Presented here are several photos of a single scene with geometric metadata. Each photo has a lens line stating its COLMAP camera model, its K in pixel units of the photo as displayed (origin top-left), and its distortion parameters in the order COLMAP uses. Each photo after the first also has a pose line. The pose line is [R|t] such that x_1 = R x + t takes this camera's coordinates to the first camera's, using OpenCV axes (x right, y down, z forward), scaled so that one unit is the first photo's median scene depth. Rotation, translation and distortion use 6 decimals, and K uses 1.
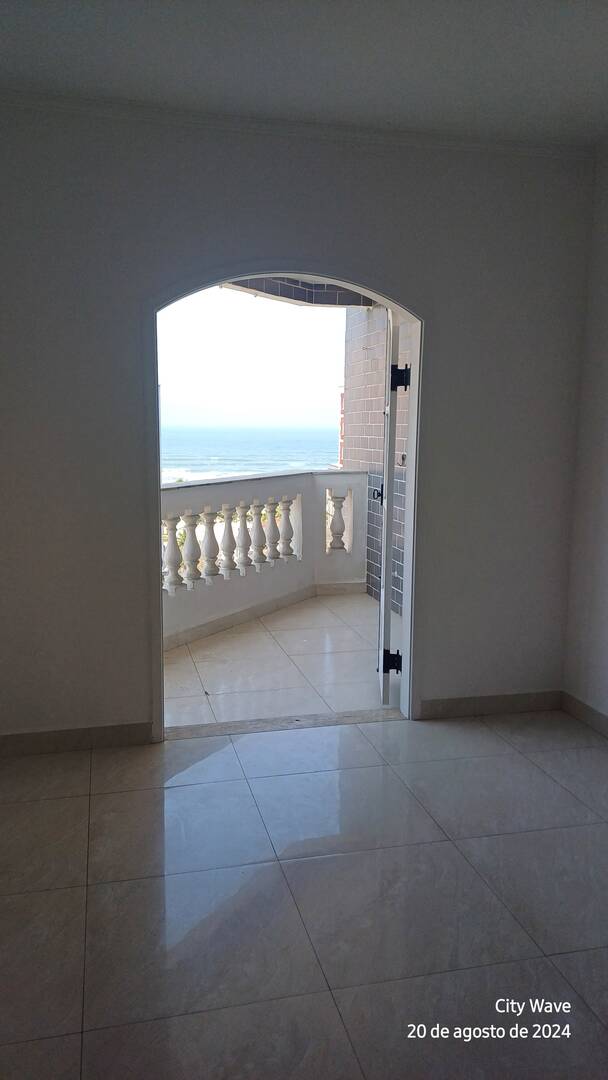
lens RADIAL K [[765.8, 0, 355.9], [0, 765.8, 540.9], [0, 0, 1]] dist [-0.098844, -0.000386]
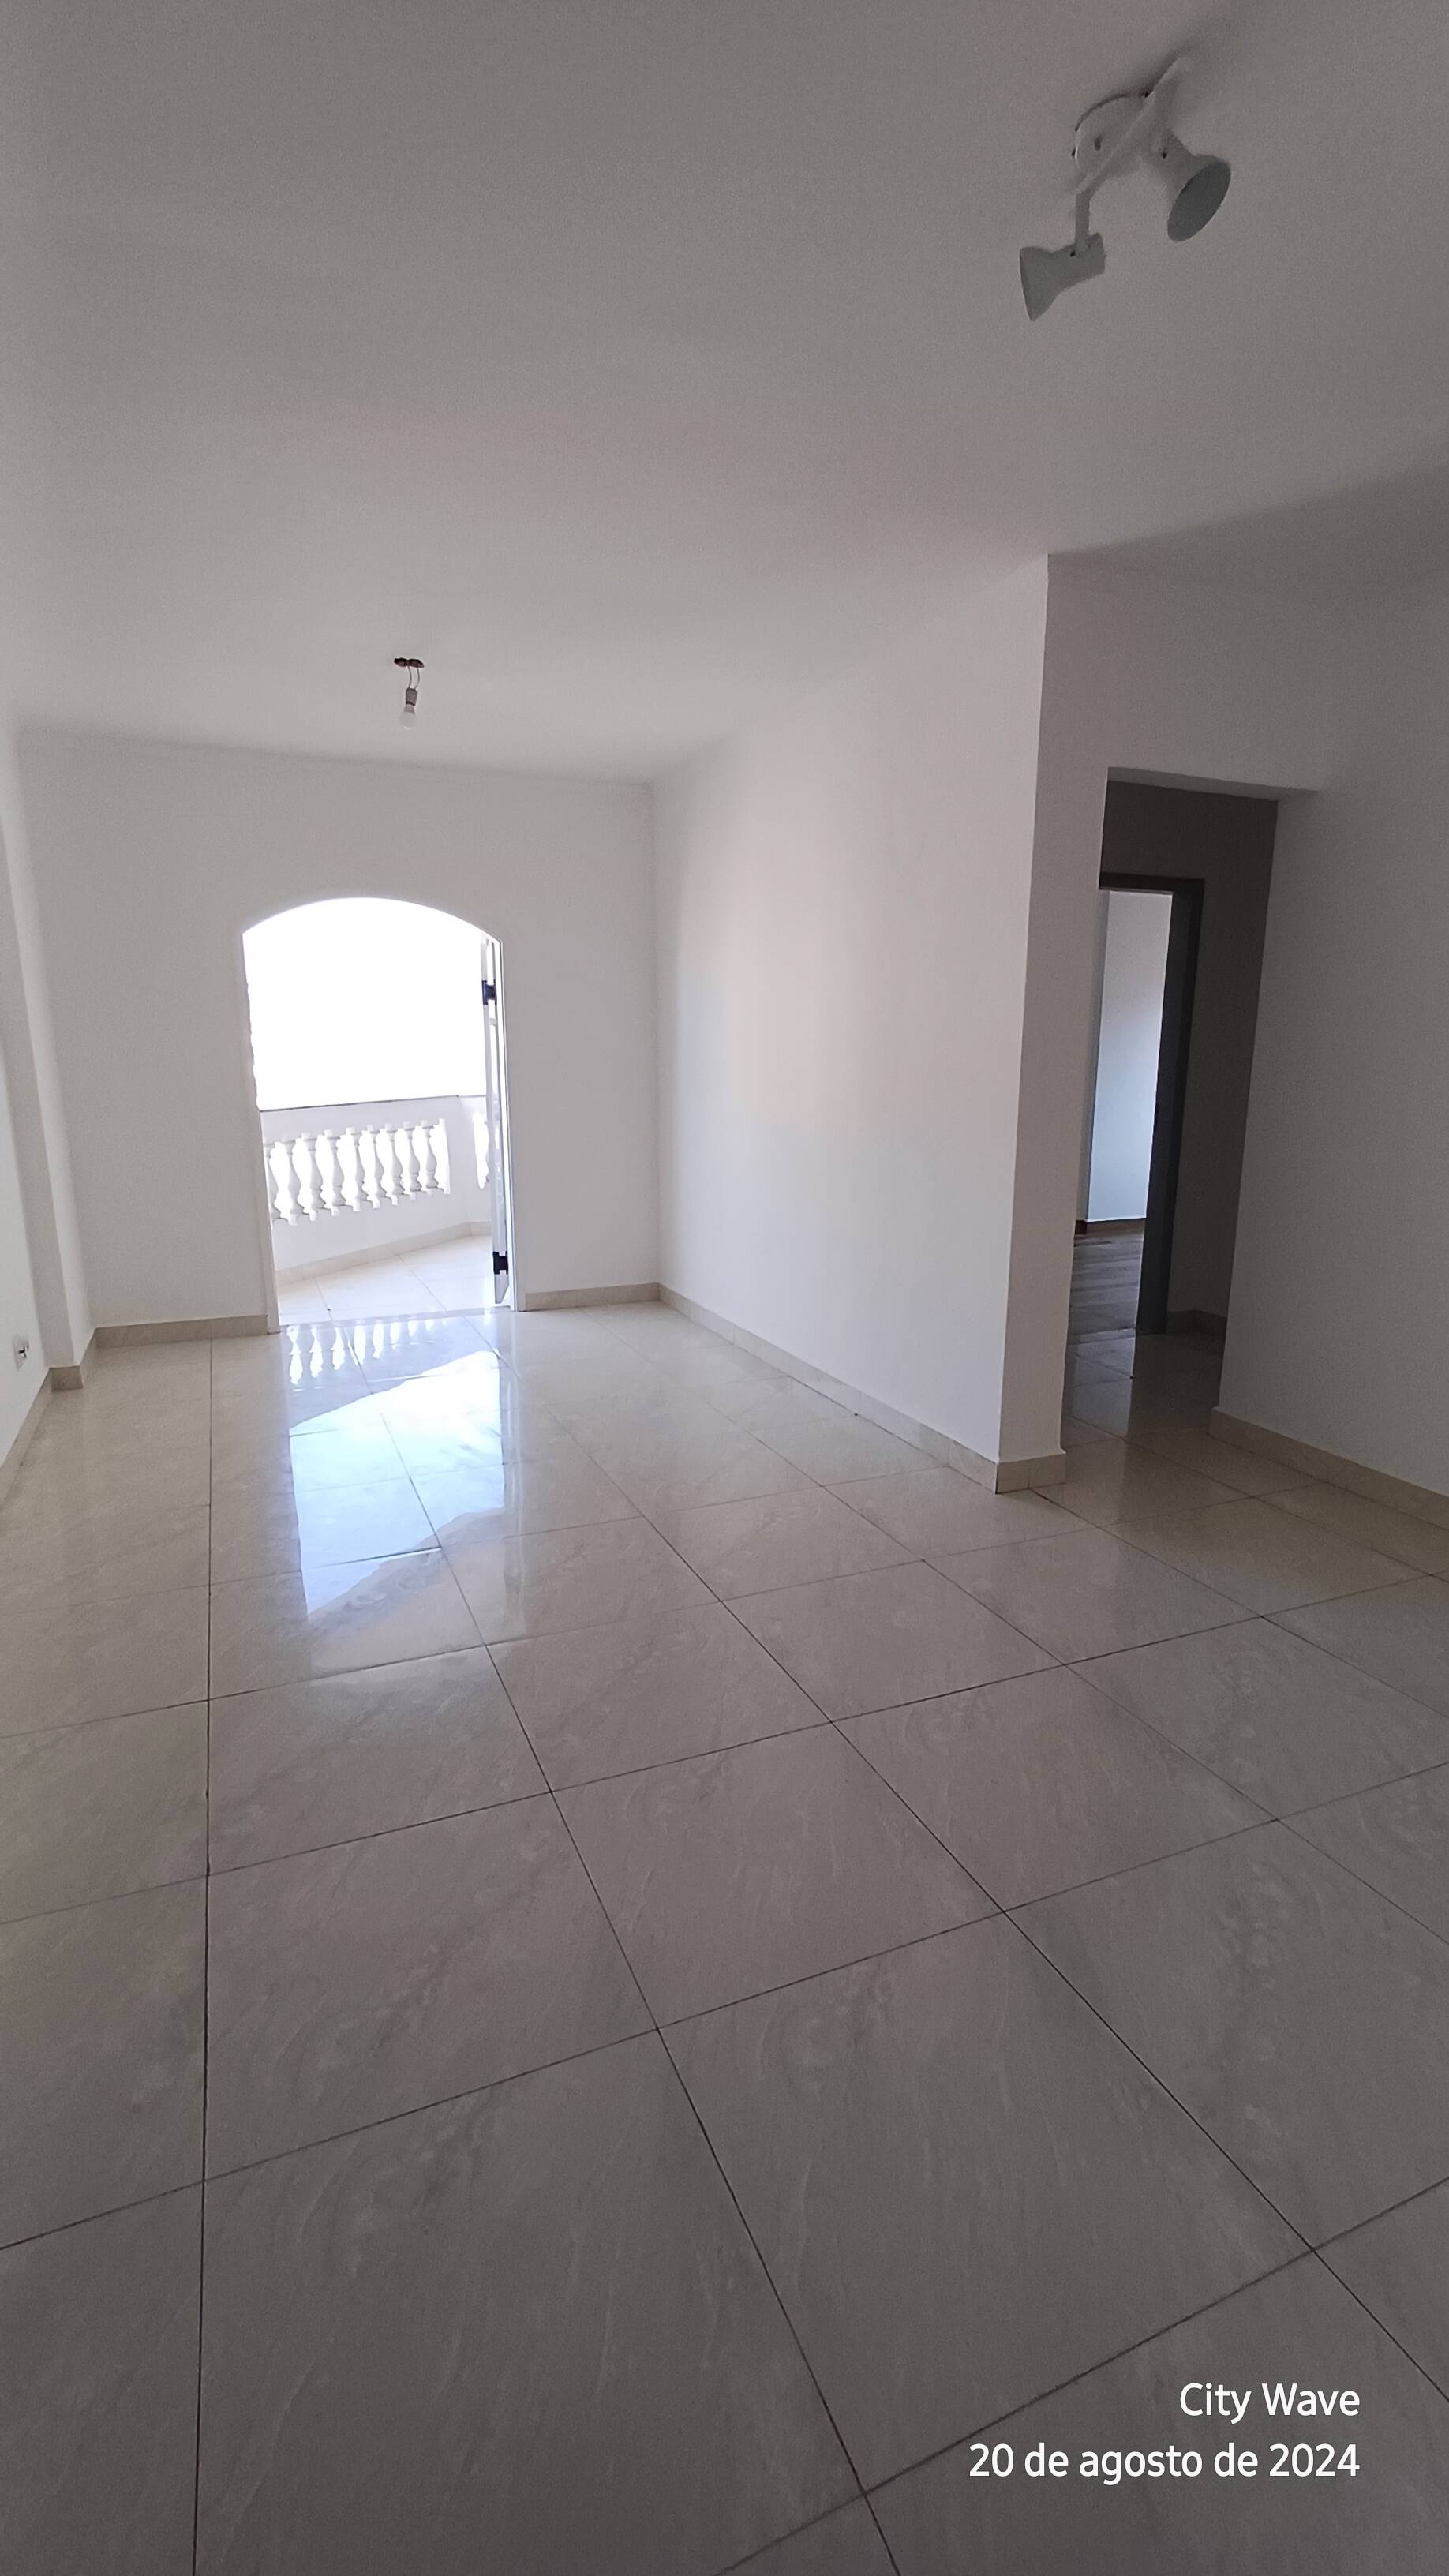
lens RADIAL K [[1188.7, 0, 724.9], [0, 1188.7, 1312.1], [0, 0, 1]] dist [-0.000466, 0.000556]
pose [[0.996340, -0.038888, 0.076119, 0.149975], [0.032754, 0.996237, 0.080241, 0.067994], [-0.078953, -0.077454, 0.993865, -0.441390]]
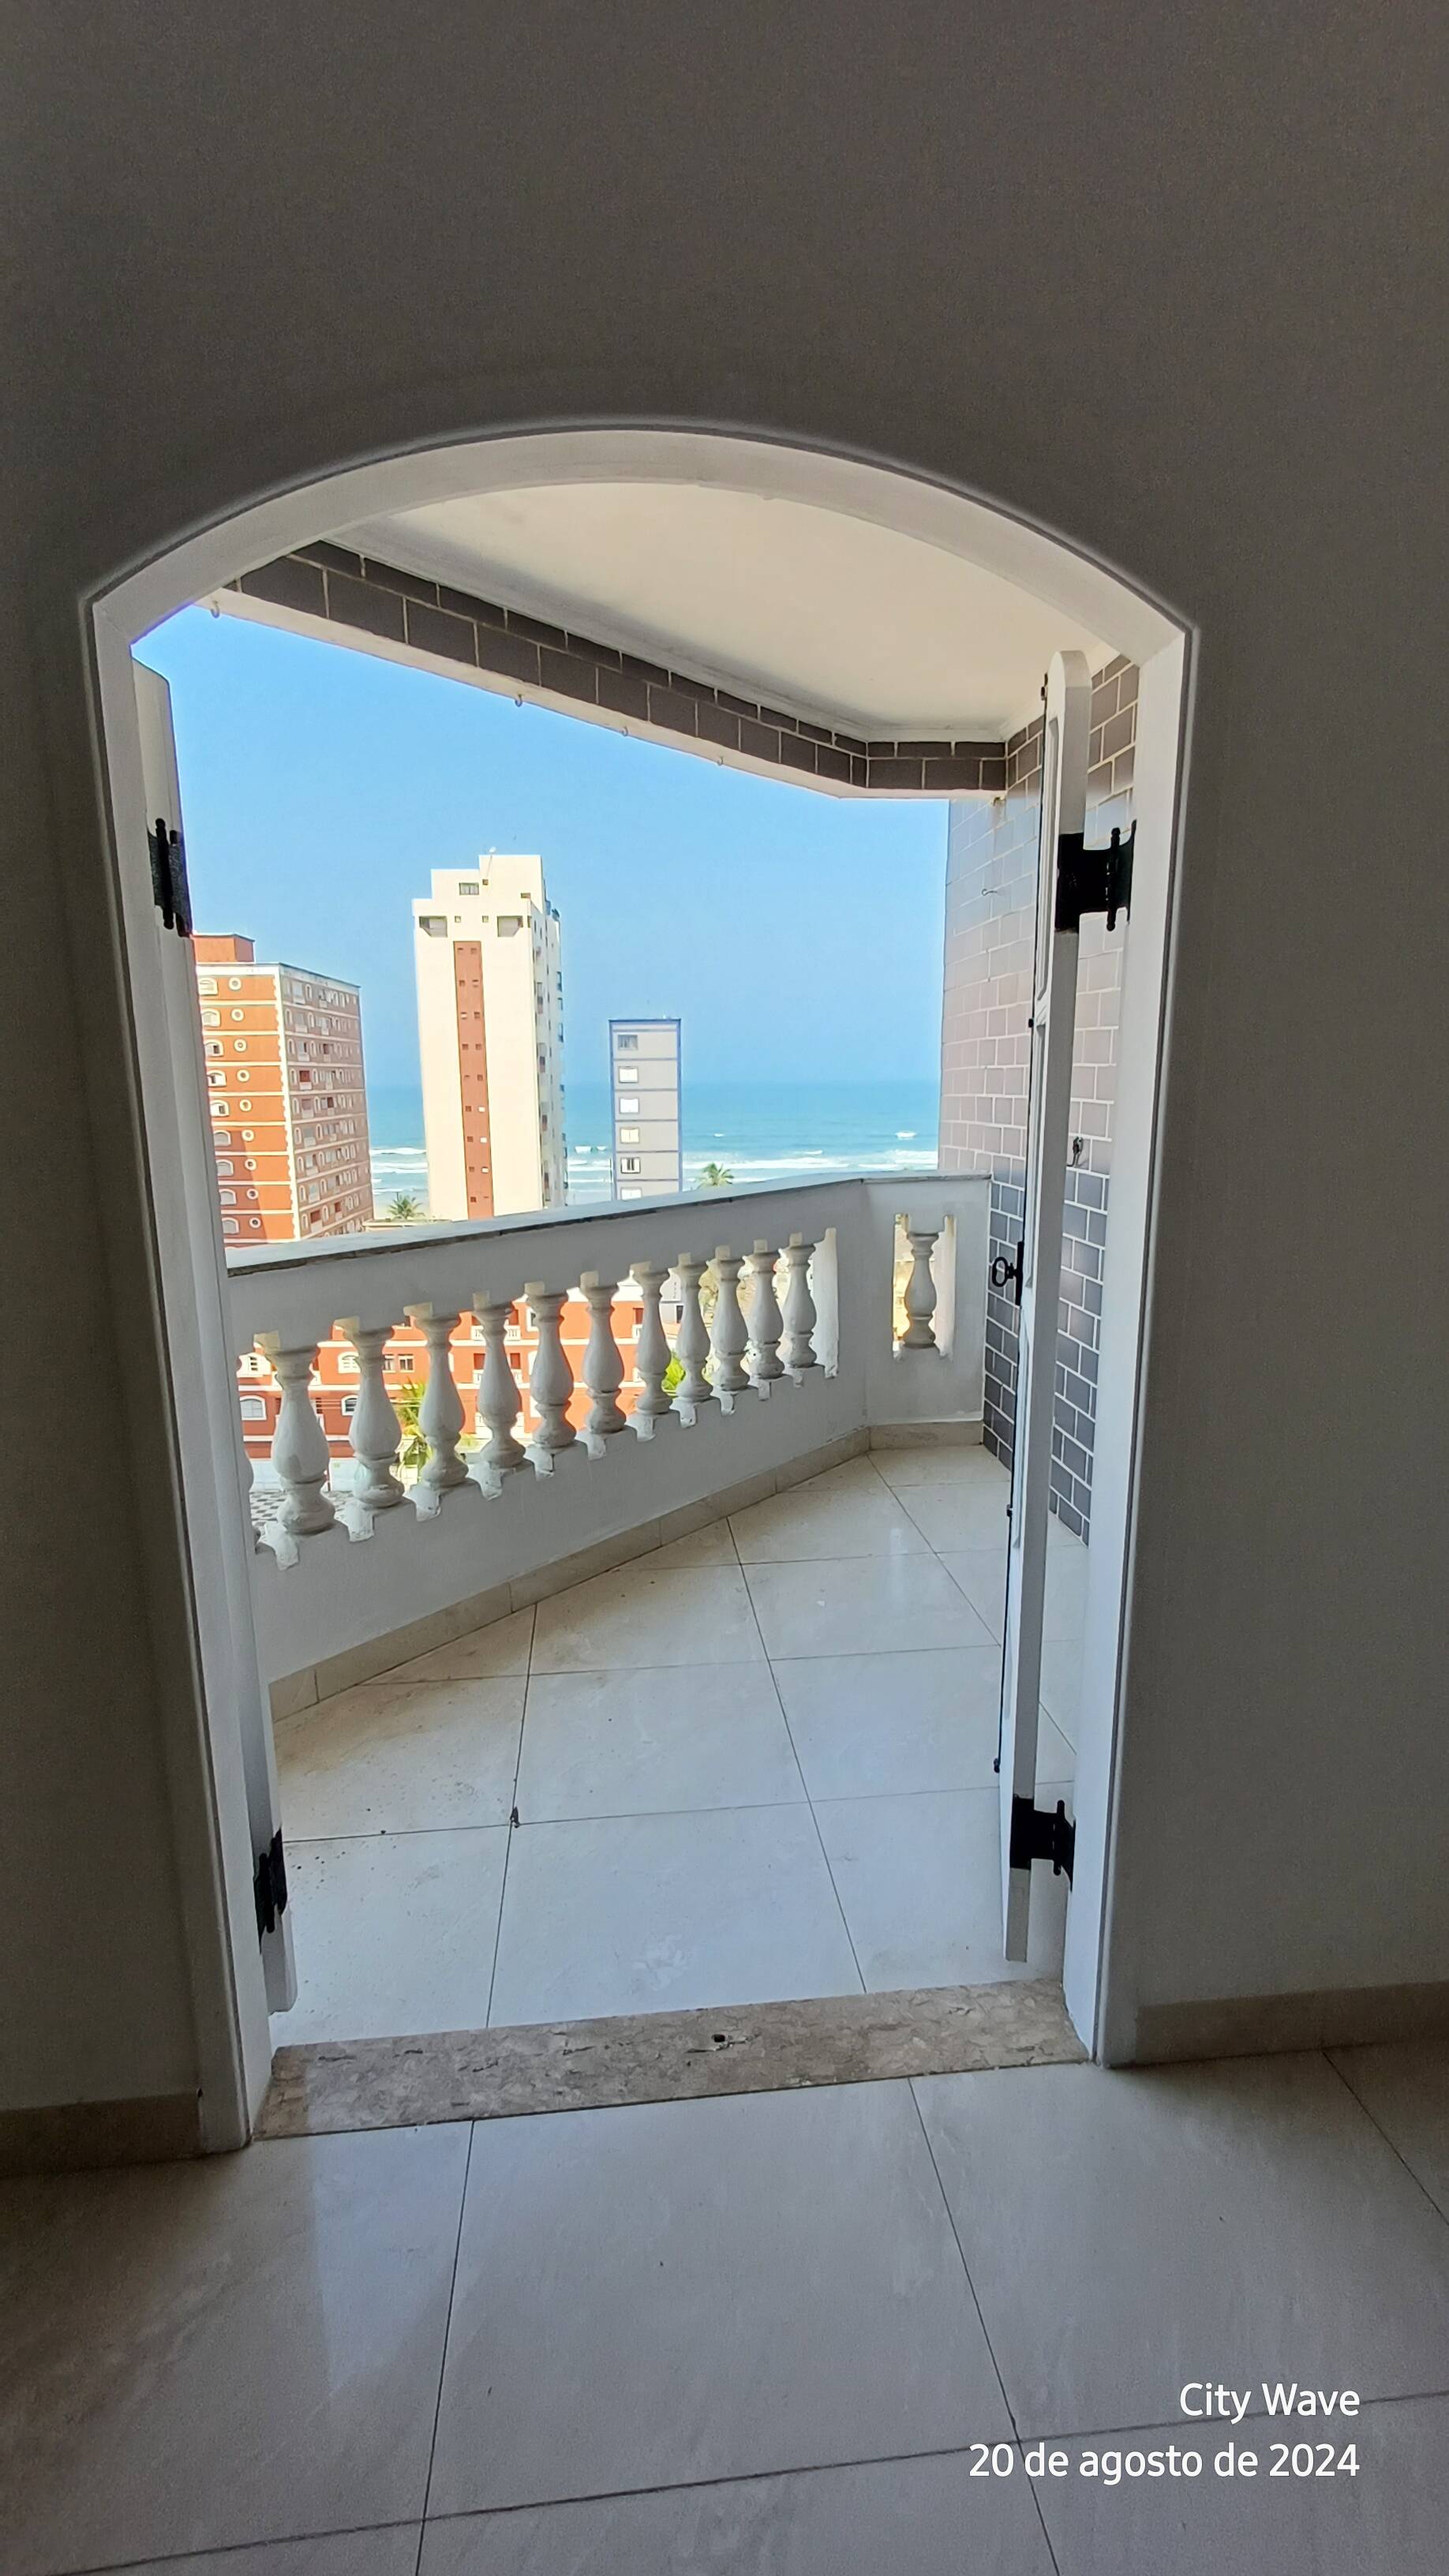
lens RADIAL K [[1208.1, 0, 748.0], [0, 1208.1, 1320.3], [0, 0, 1]] dist [-0.041046, 0.000142]
pose [[0.981900, 0.016128, -0.188713, 0.012391], [-0.007016, 0.998781, 0.048855, -0.046388], [0.189271, -0.046647, 0.980816, 0.335137]]
